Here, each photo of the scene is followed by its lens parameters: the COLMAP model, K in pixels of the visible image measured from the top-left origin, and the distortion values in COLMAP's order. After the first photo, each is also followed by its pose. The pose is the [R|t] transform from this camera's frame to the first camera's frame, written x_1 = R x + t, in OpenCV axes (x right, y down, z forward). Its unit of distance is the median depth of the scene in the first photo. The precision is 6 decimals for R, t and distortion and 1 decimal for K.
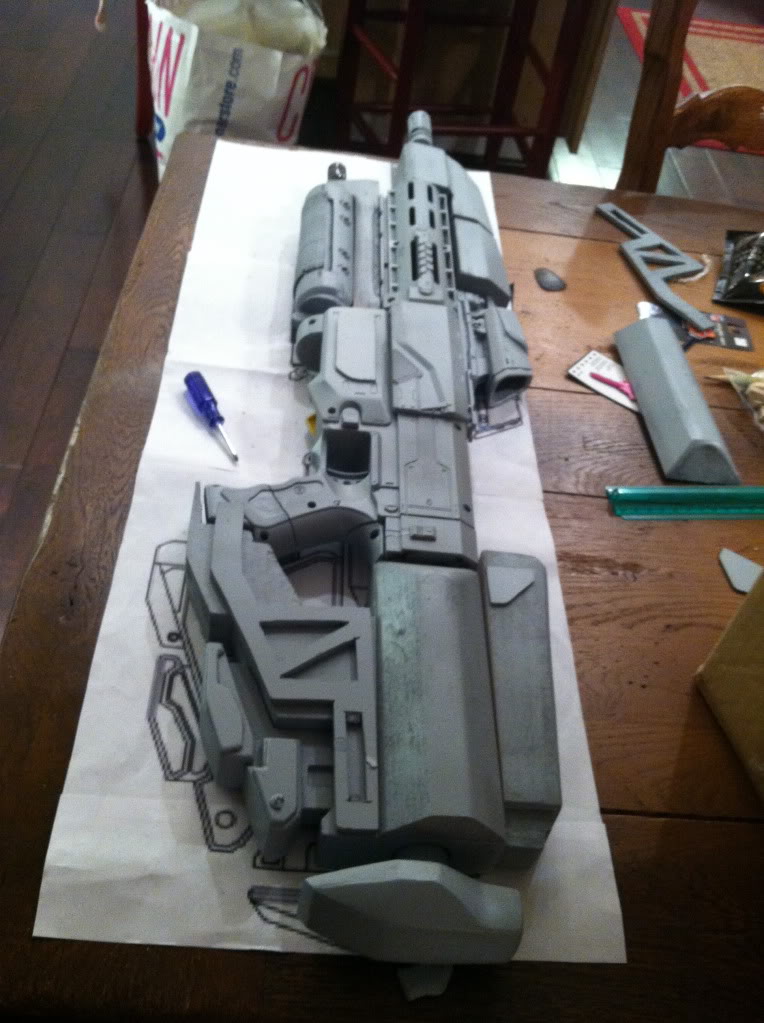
lens RADIAL K [[973.4, 0, 382.0], [0, 973.4, 511.5], [0, 0, 1]] dist [0.013262, -0.002922]
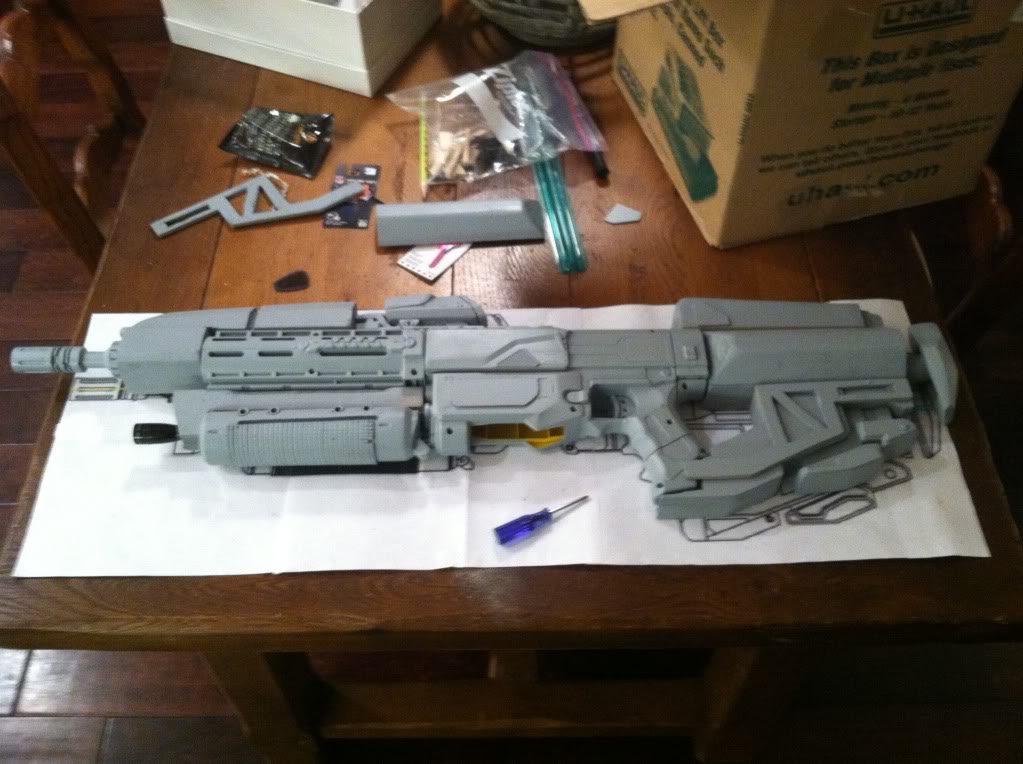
lens RADIAL K [[973.4, 0, 511.5], [0, 973.4, 382.0], [0, 0, 1]] dist [0.013262, -0.002922]
pose [[-0.008800, -0.868847, 0.495002, -0.750194], [0.721458, 0.337251, 0.604782, -1.088598], [-0.692403, 0.362445, 0.623869, 0.294273]]
